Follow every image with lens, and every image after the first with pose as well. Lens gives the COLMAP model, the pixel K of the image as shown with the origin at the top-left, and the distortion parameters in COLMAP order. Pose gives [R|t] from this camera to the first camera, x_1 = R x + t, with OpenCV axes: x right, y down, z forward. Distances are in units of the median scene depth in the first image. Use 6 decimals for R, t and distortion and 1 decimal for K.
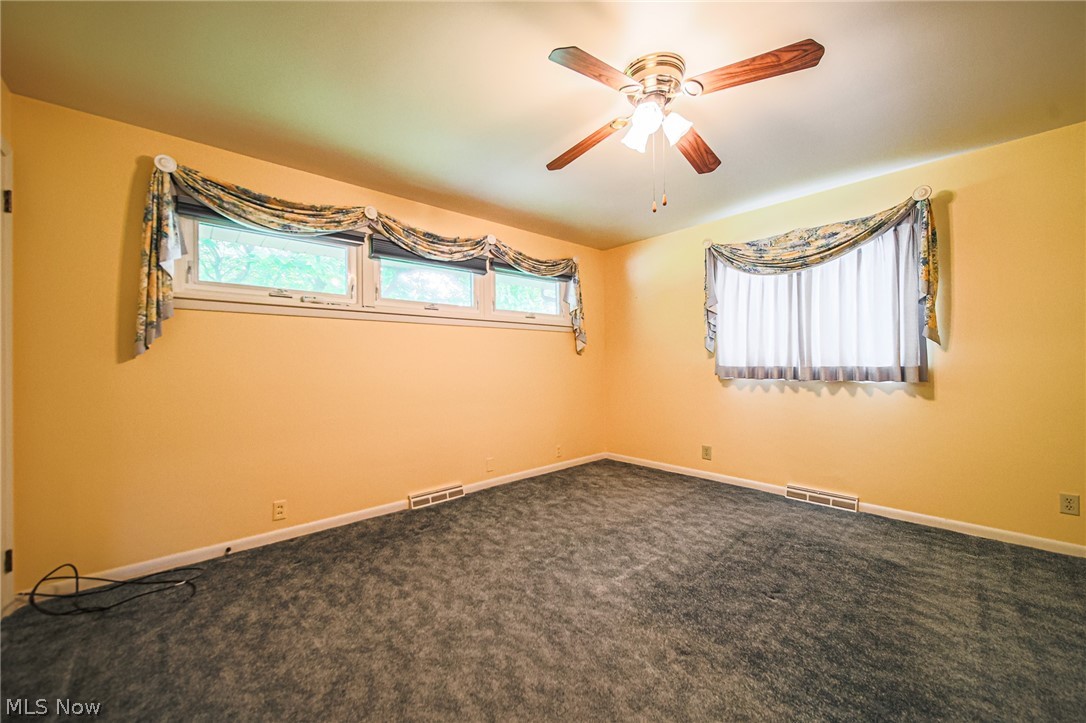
lens RADIAL K [[415.3, 0, 547.6], [0, 415.3, 357.3], [0, 0, 1]] dist [-0.000586, -0.000350]
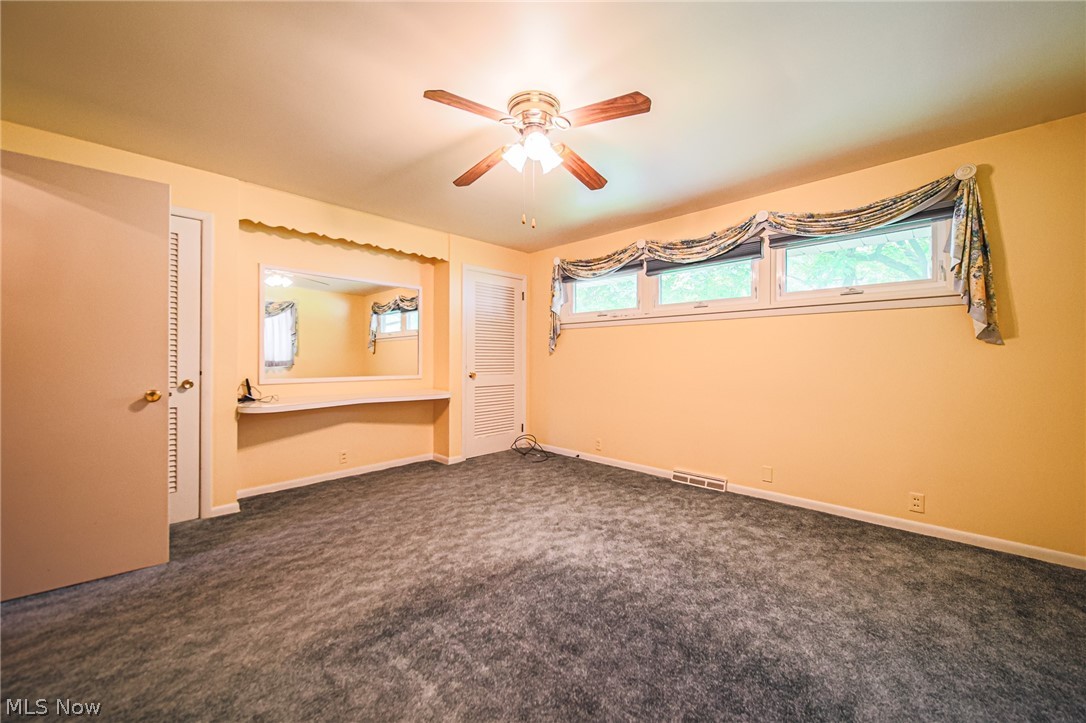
lens RADIAL K [[415.3, 0, 547.6], [0, 415.3, 357.3], [0, 0, 1]] dist [-0.000586, -0.000350]
pose [[0.056041, 0.006326, -0.998408, 0.839316], [0.006834, 0.999954, 0.006719, 0.004838], [0.998405, -0.007200, 0.055995, 0.586838]]
